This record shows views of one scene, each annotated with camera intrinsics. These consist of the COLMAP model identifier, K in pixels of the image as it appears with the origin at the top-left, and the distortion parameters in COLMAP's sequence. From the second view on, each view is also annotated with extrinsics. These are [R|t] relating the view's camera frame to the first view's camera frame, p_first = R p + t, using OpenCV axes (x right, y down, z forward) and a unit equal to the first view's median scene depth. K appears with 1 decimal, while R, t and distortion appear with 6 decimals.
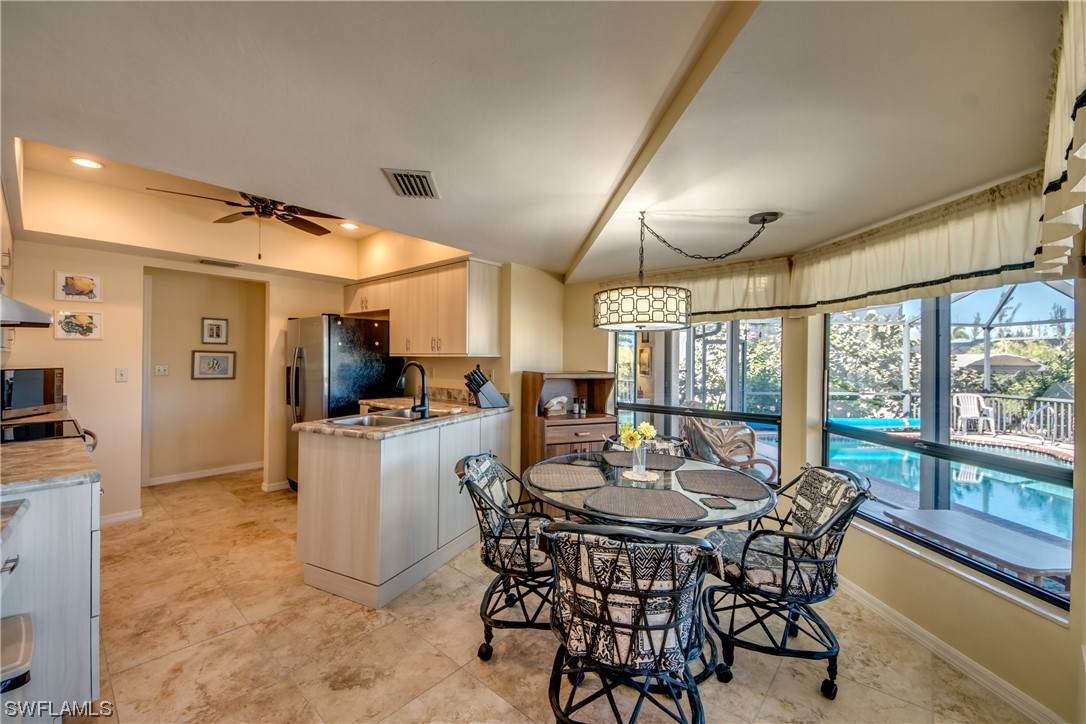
lens RADIAL K [[414.5, 0, 533.5], [0, 414.5, 356.0], [0, 0, 1]] dist [0.015972, -0.013556]
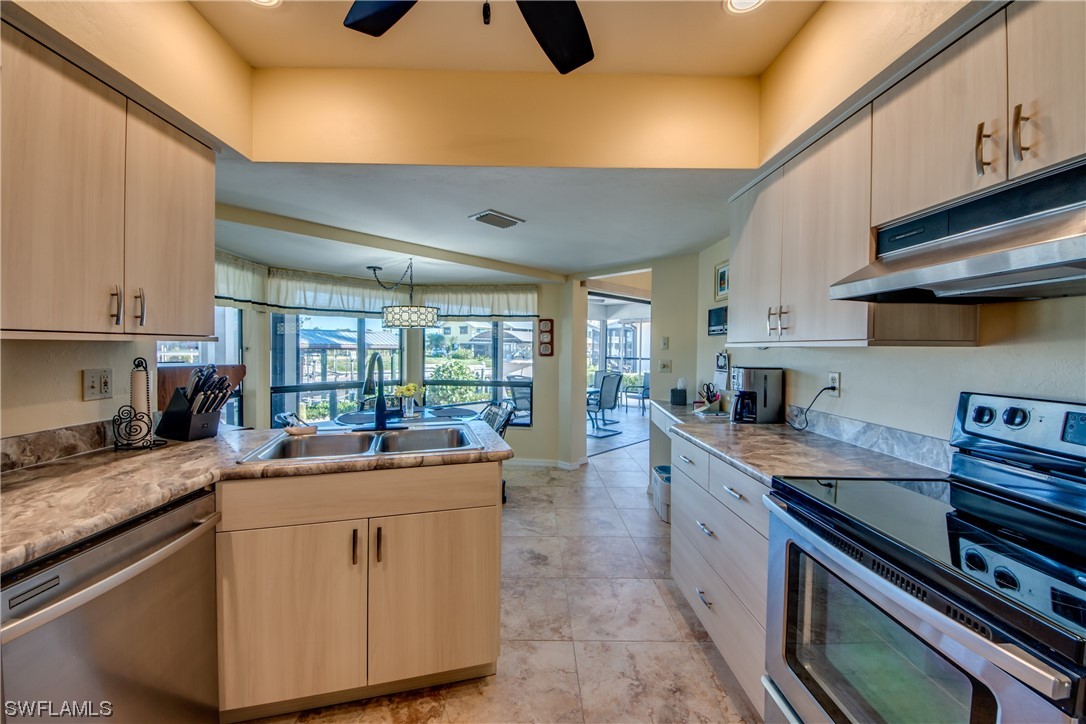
lens RADIAL K [[414.5, 0, 533.5], [0, 414.5, 356.0], [0, 0, 1]] dist [0.015972, -0.013556]
pose [[-0.658516, -0.031264, 0.751917, -0.772845], [-0.020493, 0.999511, 0.023610, -0.001406], [-0.752287, 0.000138, -0.658835, 0.996994]]
